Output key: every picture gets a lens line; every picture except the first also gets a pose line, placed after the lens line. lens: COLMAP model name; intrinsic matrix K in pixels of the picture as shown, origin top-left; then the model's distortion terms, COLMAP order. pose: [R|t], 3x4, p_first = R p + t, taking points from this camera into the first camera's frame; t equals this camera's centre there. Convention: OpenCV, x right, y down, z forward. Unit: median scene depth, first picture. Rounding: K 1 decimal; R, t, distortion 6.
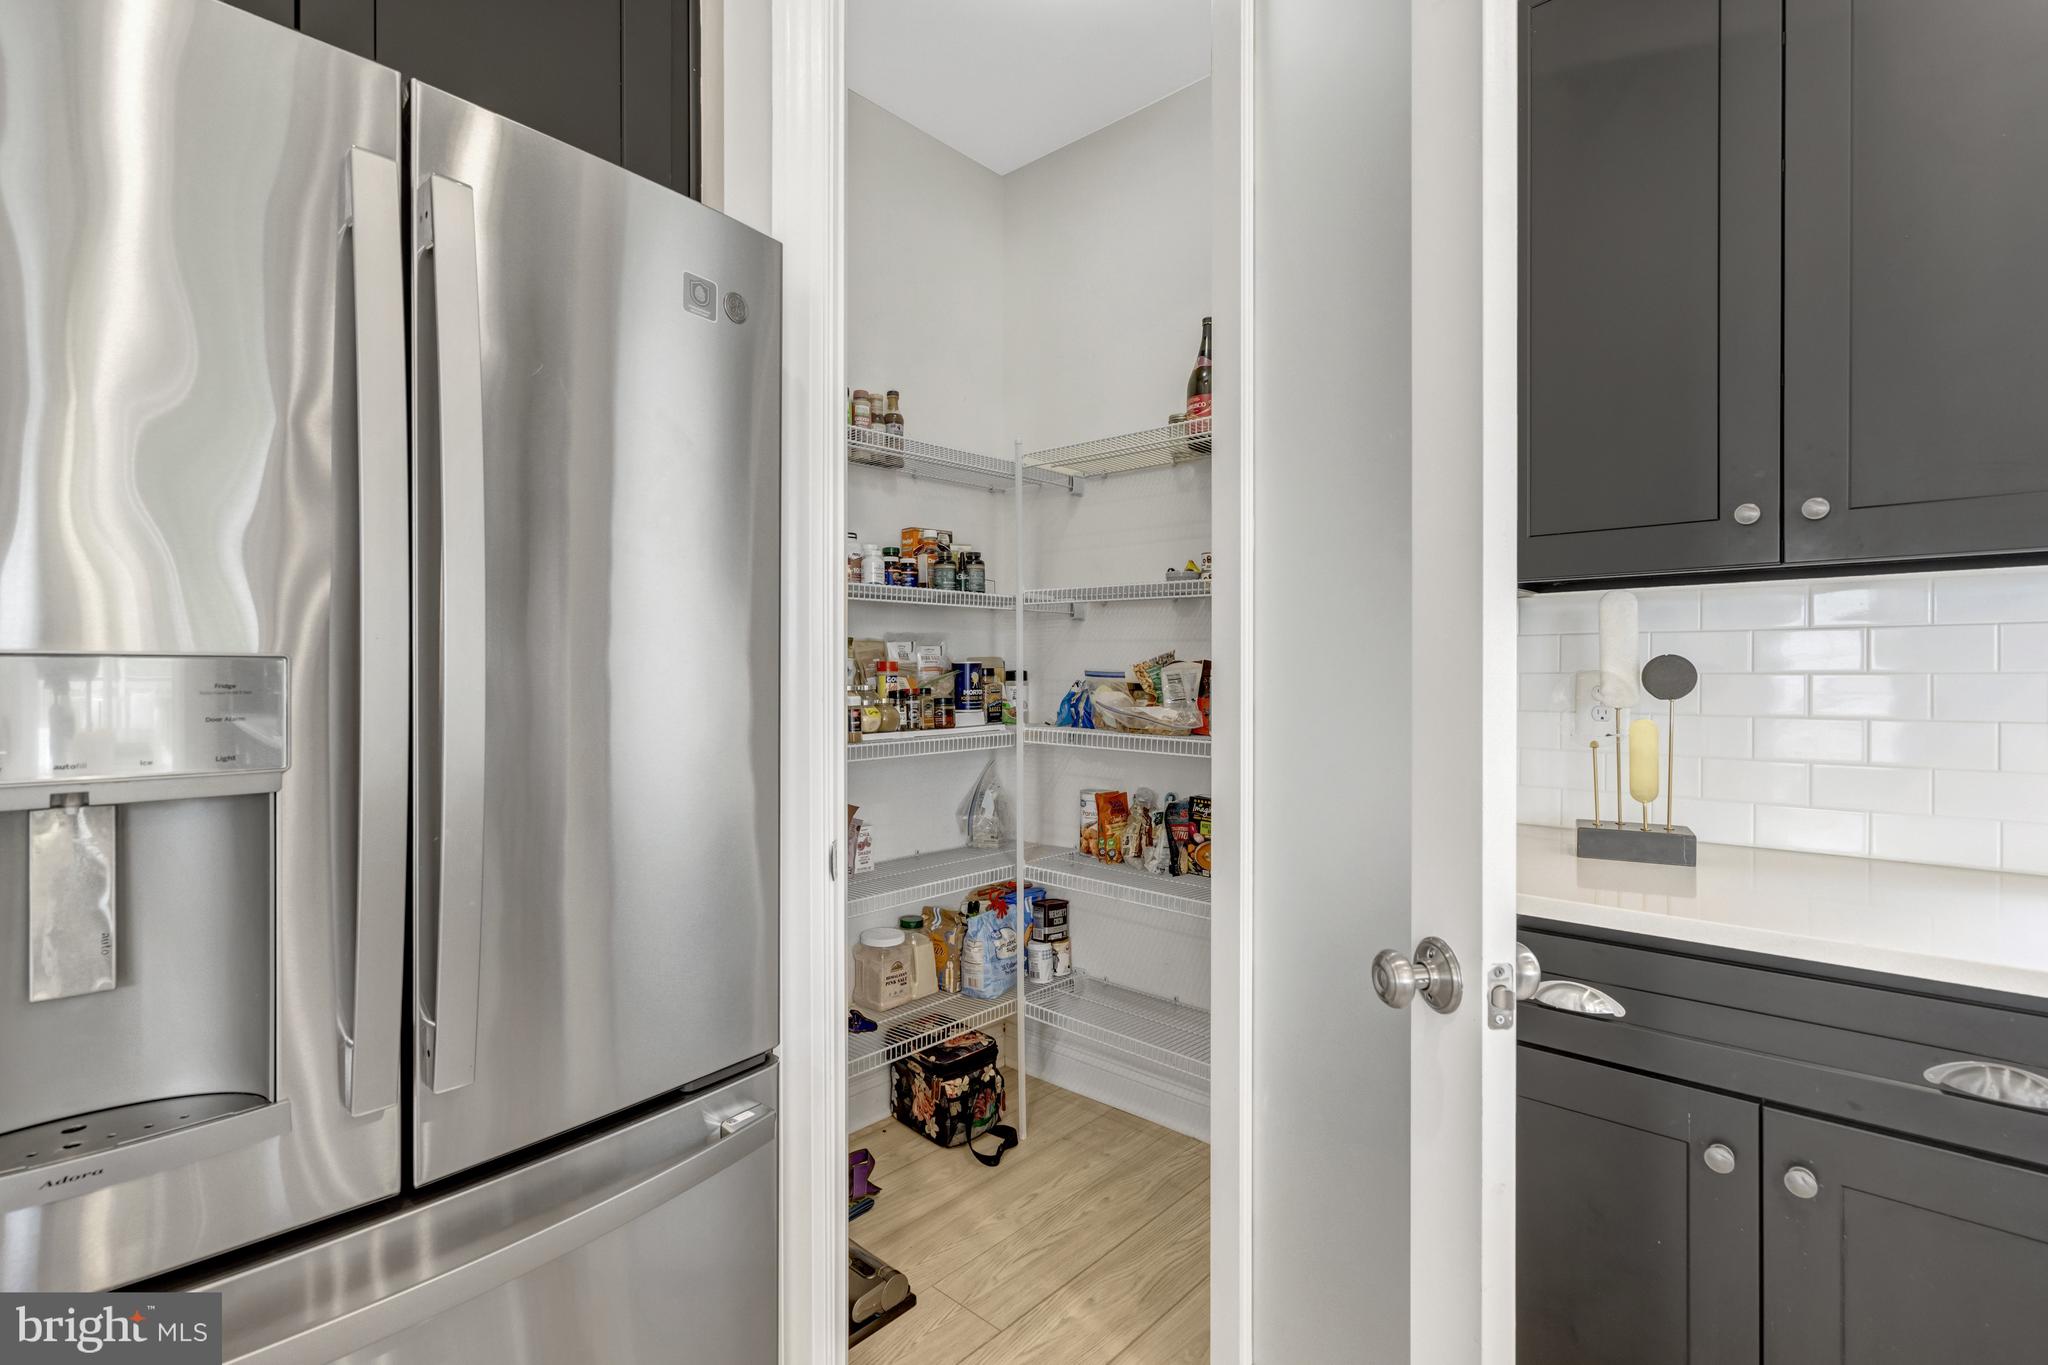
lens RADIAL K [[951.9, 0, 1019.8], [0, 951.9, 668.0], [0, 0, 1]] dist [-0.001211, -0.000914]
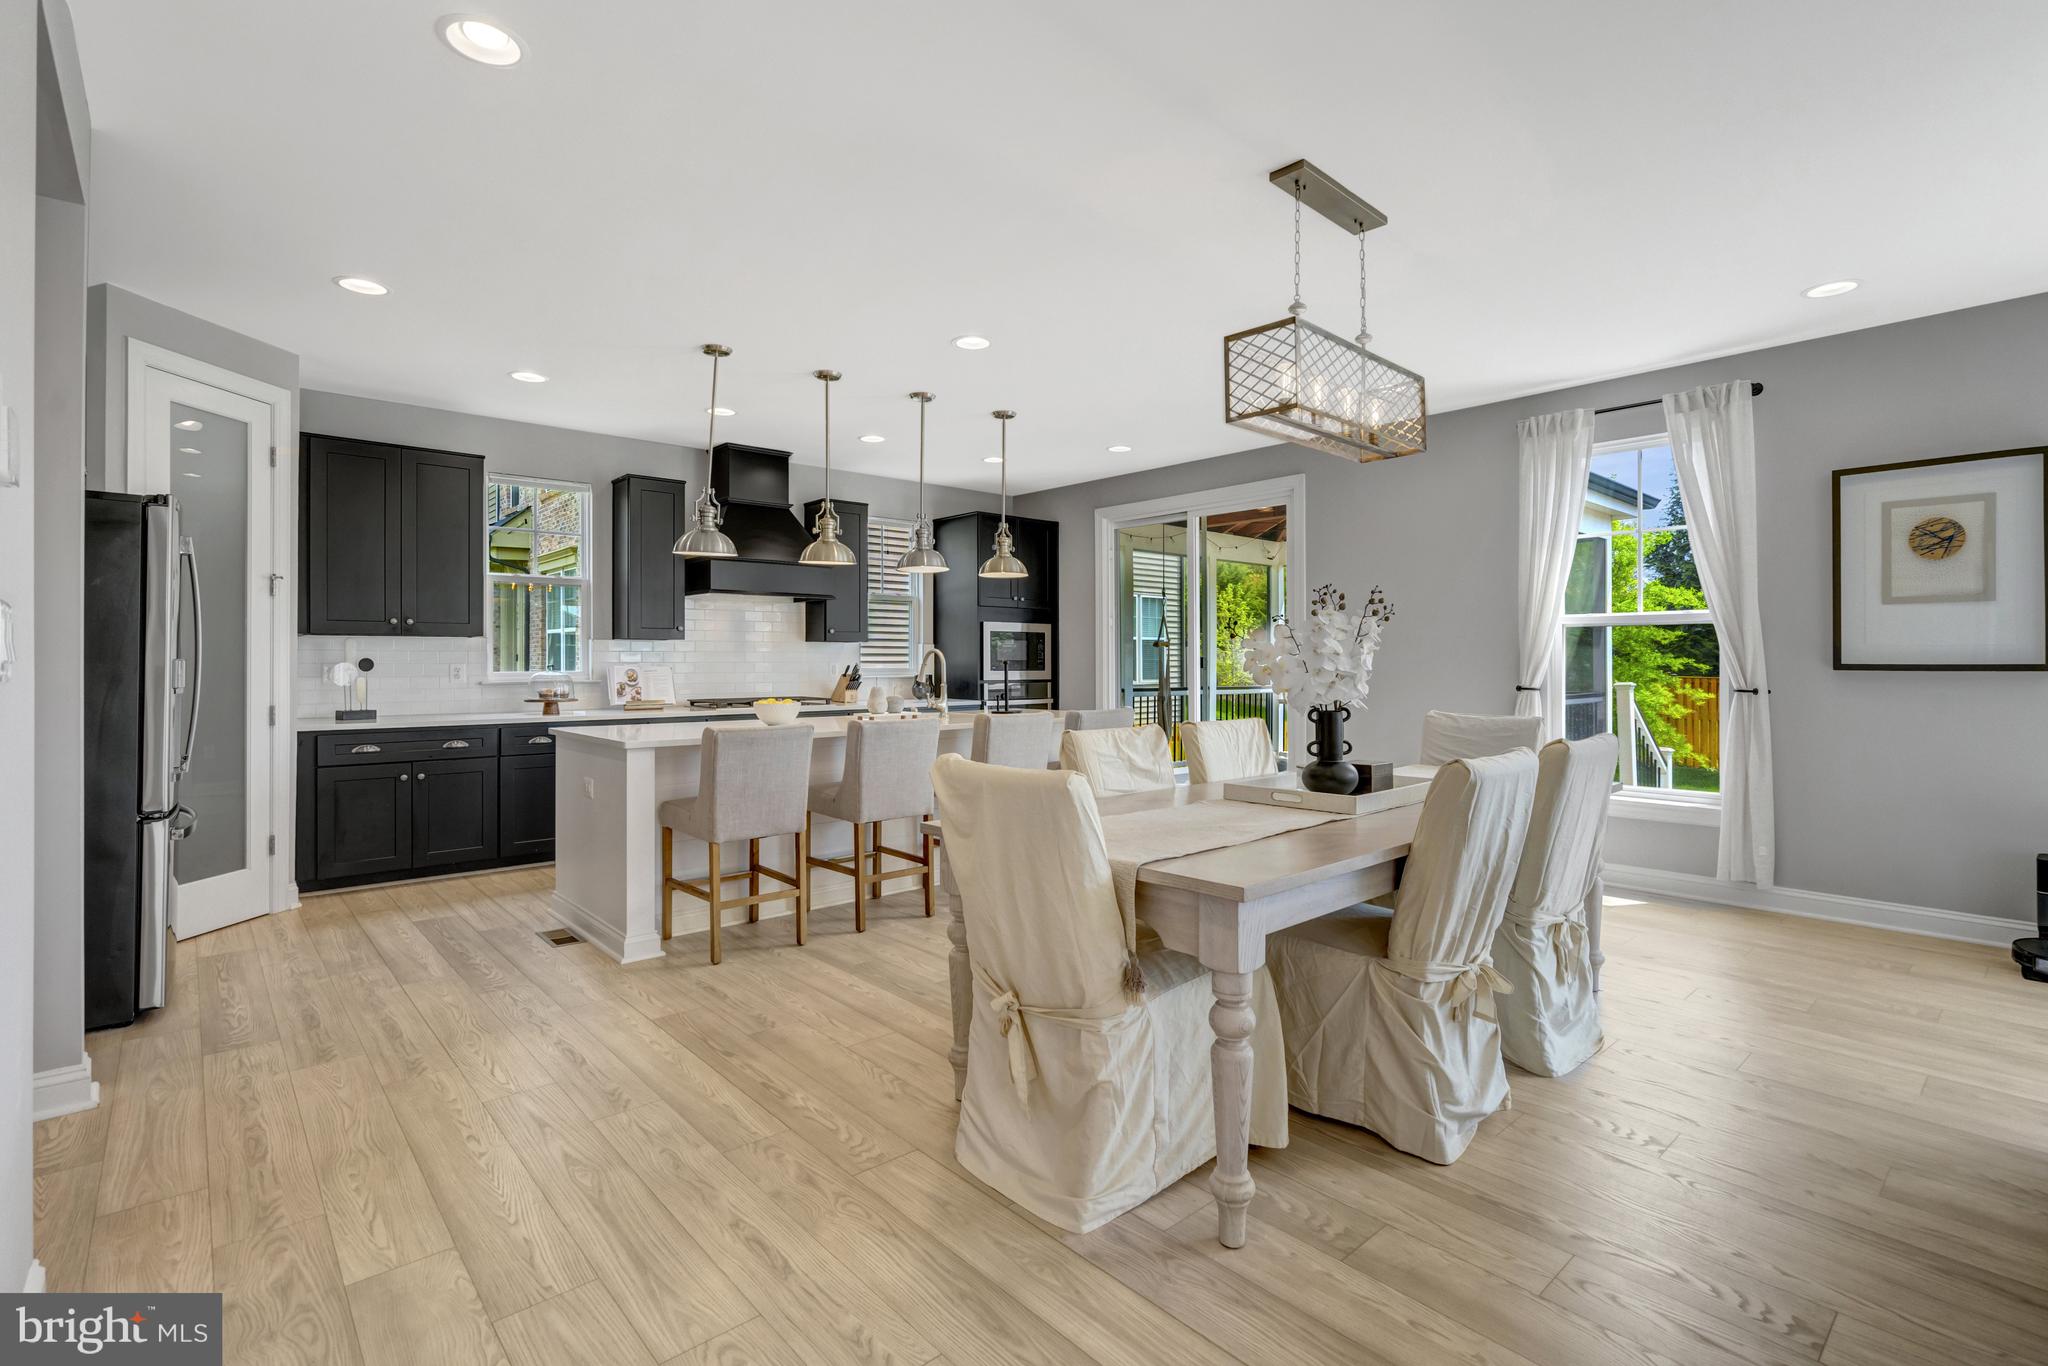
lens RADIAL K [[942.2, 0, 1026.8], [0, 942.2, 659.8], [0, 0, 1]] dist [-0.009096, -0.000306]
pose [[0.087350, 0.003227, 0.996172, -2.470095], [0.004362, 0.999984, -0.003622, 0.014143], [-0.996168, 0.004662, 0.087335, -1.654821]]
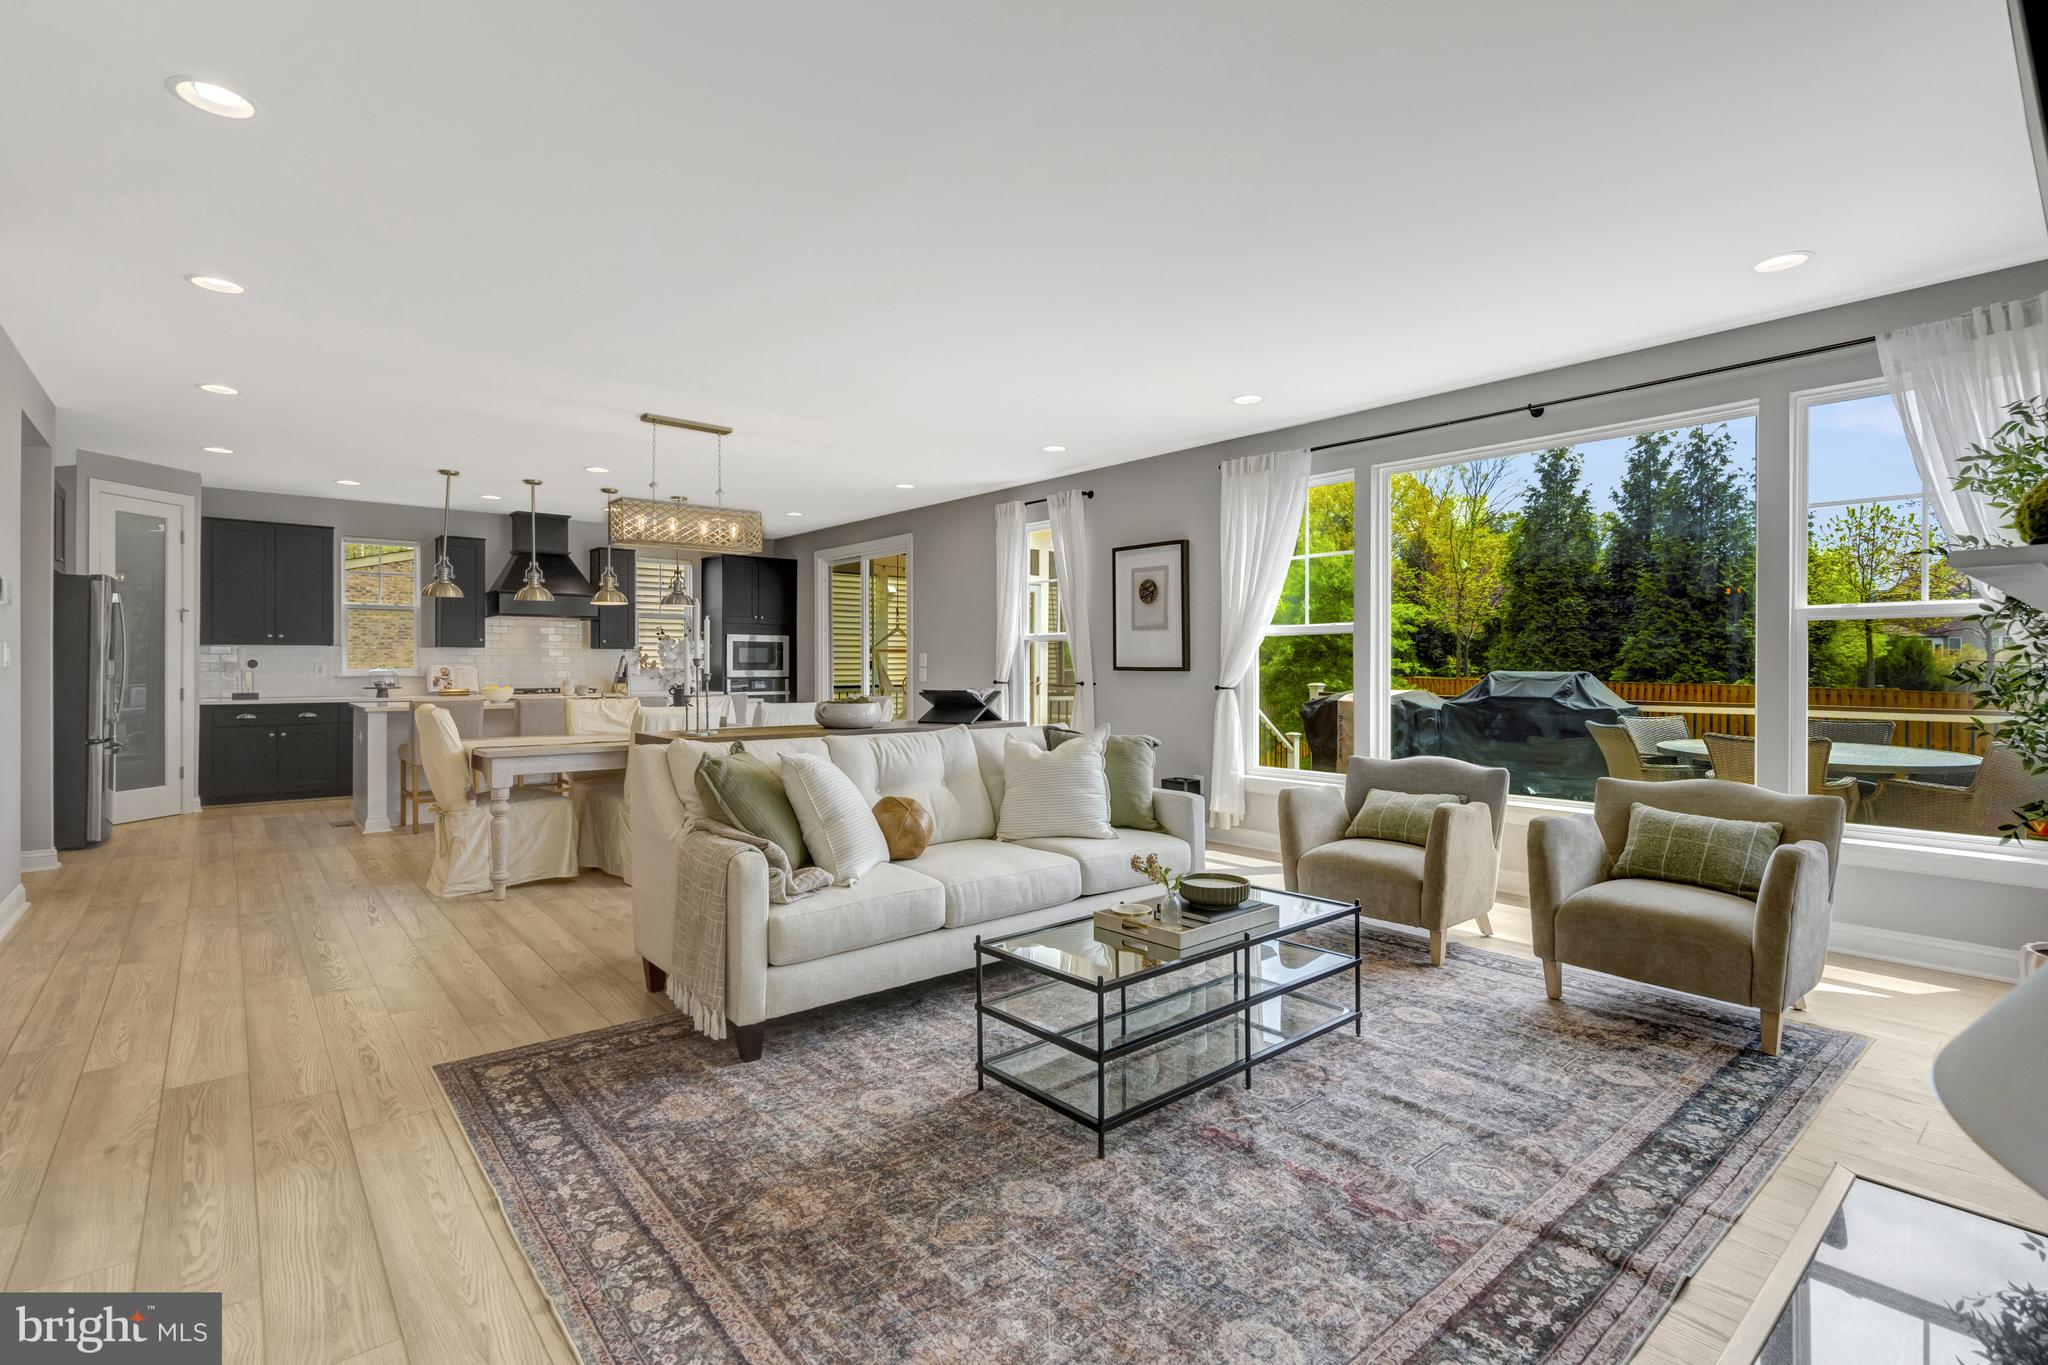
lens RADIAL K [[951.9, 0, 1019.8], [0, 951.9, 668.0], [0, 0, 1]] dist [-0.001211, -0.000914]
pose [[0.116969, -0.002704, 0.993132, -4.098183], [0.000184, 0.999996, 0.002701, 0.019298], [-0.993136, -0.000134, 0.116969, -3.881501]]
